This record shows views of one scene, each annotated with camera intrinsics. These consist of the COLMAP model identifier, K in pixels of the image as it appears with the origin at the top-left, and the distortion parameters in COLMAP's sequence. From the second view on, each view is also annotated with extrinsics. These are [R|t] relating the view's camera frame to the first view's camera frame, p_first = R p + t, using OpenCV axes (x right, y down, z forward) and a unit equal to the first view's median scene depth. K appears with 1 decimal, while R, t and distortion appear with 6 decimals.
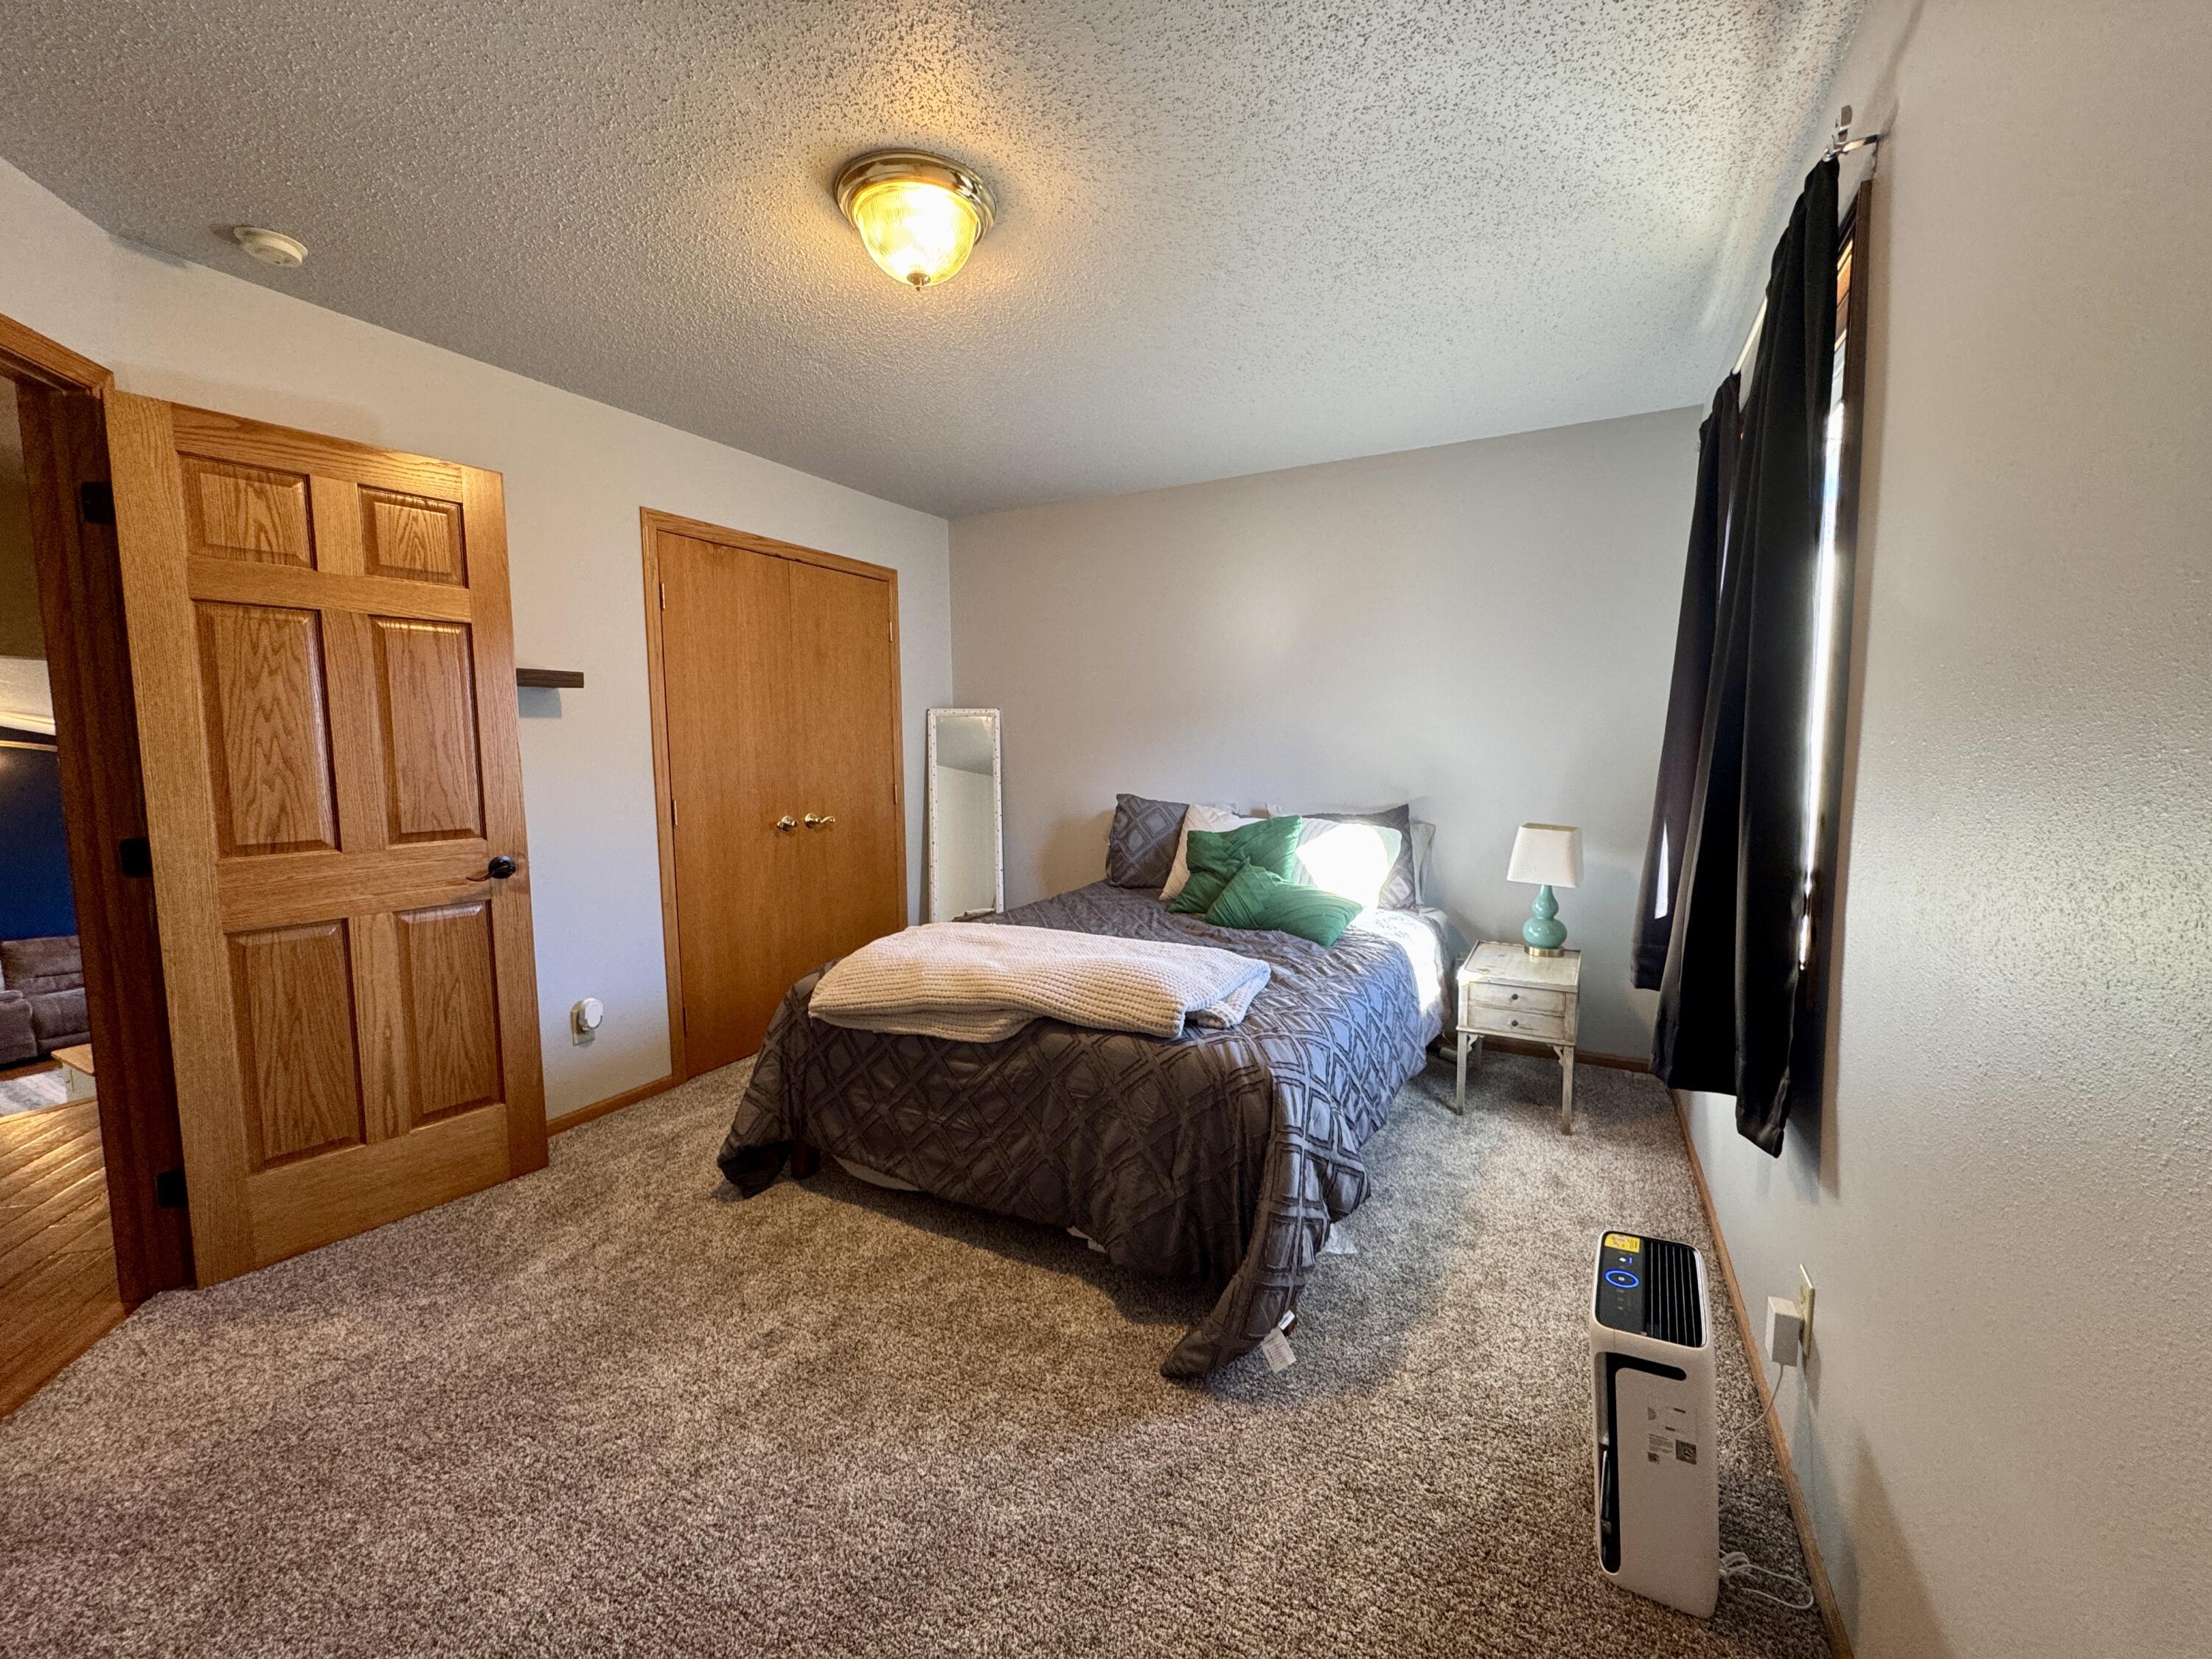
lens RADIAL K [[885.5, 0, 1107.3], [0, 885.5, 821.9], [0, 0, 1]] dist [-0.001406, 0.000140]
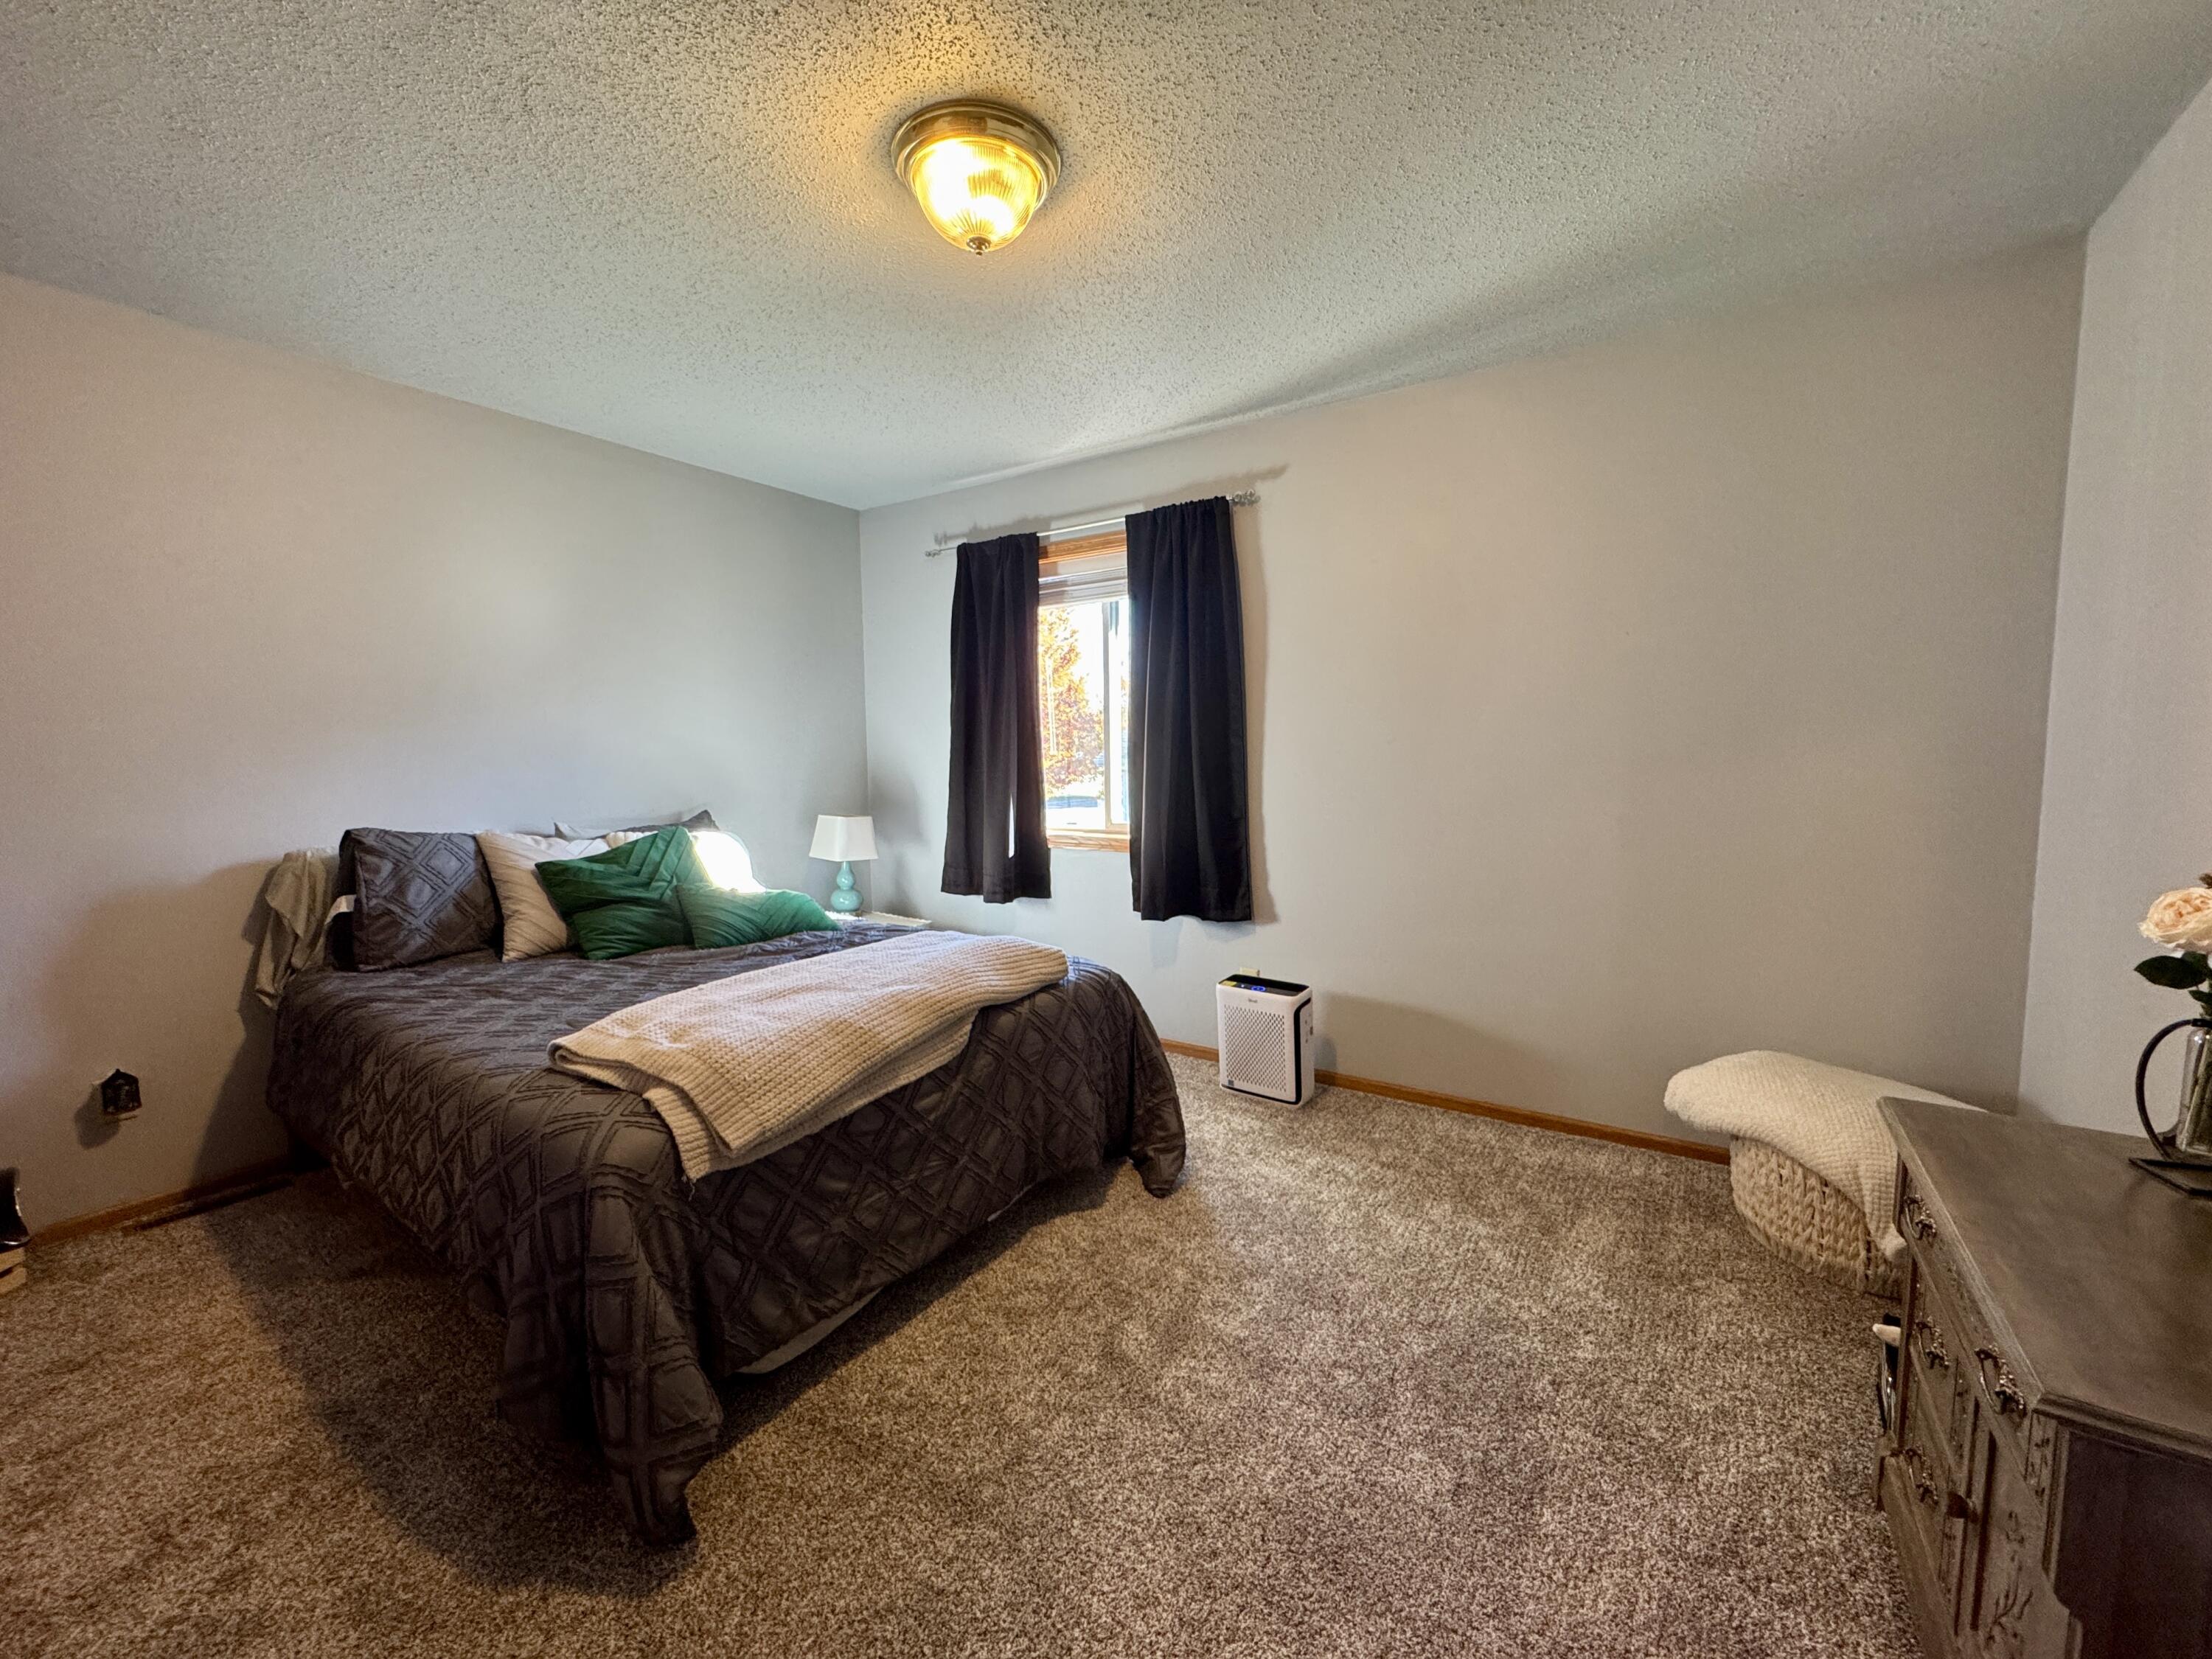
lens RADIAL K [[885.5, 0, 1102.6], [0, 885.5, 821.9], [0, 0, 1]] dist [-0.001406, 0.000140]
pose [[0.098650, -0.076319, 0.992191, -0.950474], [0.099729, 0.992793, 0.066450, -0.042999], [-0.990112, 0.092395, 0.105551, 0.667414]]
